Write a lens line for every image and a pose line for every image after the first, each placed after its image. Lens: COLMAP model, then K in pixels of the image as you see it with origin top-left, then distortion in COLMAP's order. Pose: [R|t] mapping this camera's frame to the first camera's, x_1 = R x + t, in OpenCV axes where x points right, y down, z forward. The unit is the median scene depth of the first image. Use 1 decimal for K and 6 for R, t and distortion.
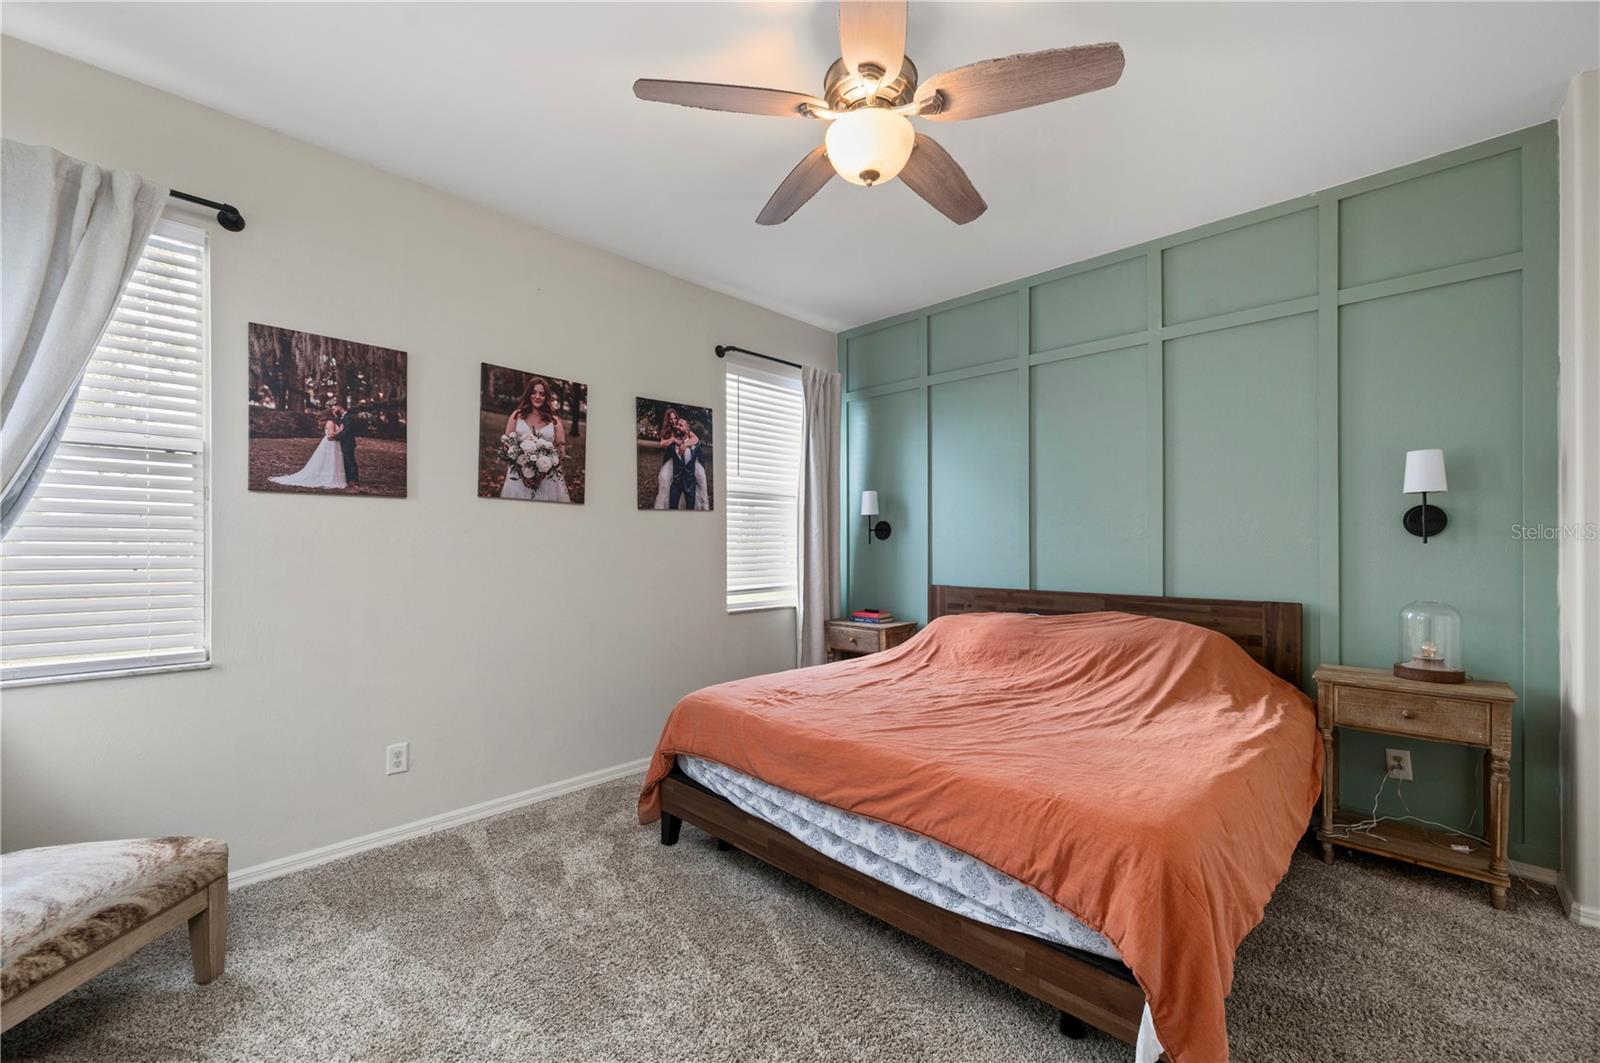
lens RADIAL K [[634.4, 0, 804.5], [0, 634.4, 545.6], [0, 0, 1]] dist [-0.003353, 0.000958]
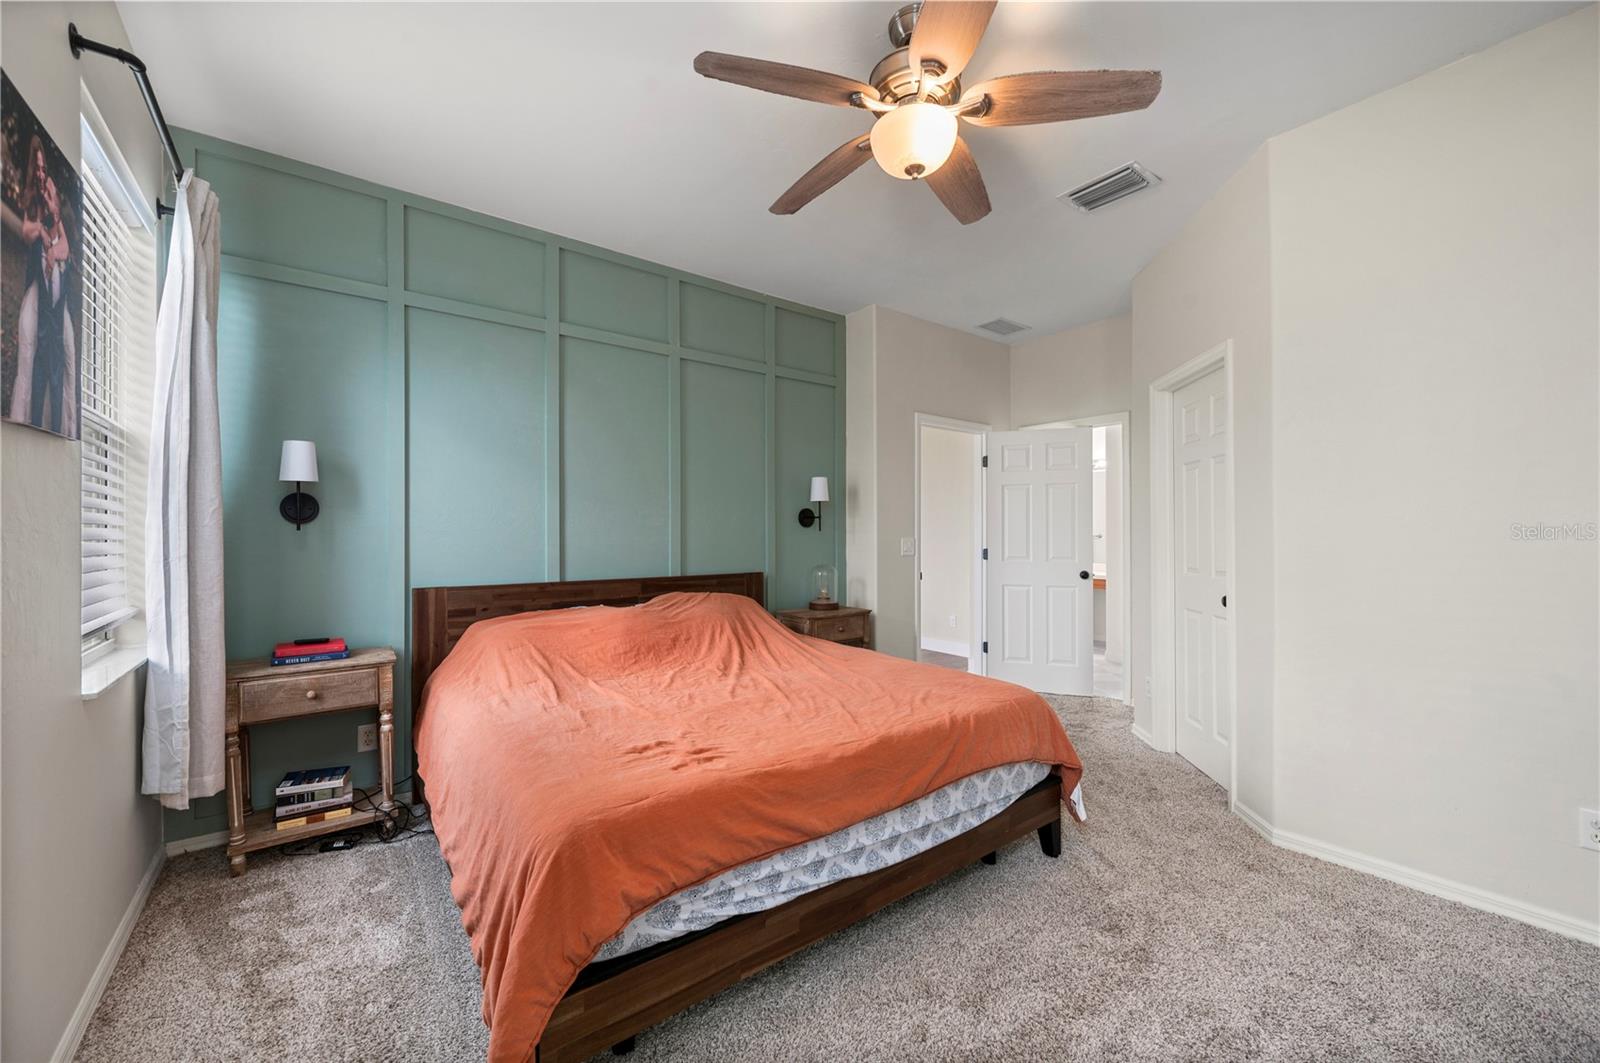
lens RADIAL K [[634.4, 0, 794.6], [0, 634.4, 525.4], [0, 0, 1]] dist [-0.003353, 0.000958]
pose [[0.150285, 0.013779, 0.988547, -0.578858], [0.002787, 0.999893, -0.014361, 0.004054], [-0.988639, 0.004913, 0.150230, 0.636684]]
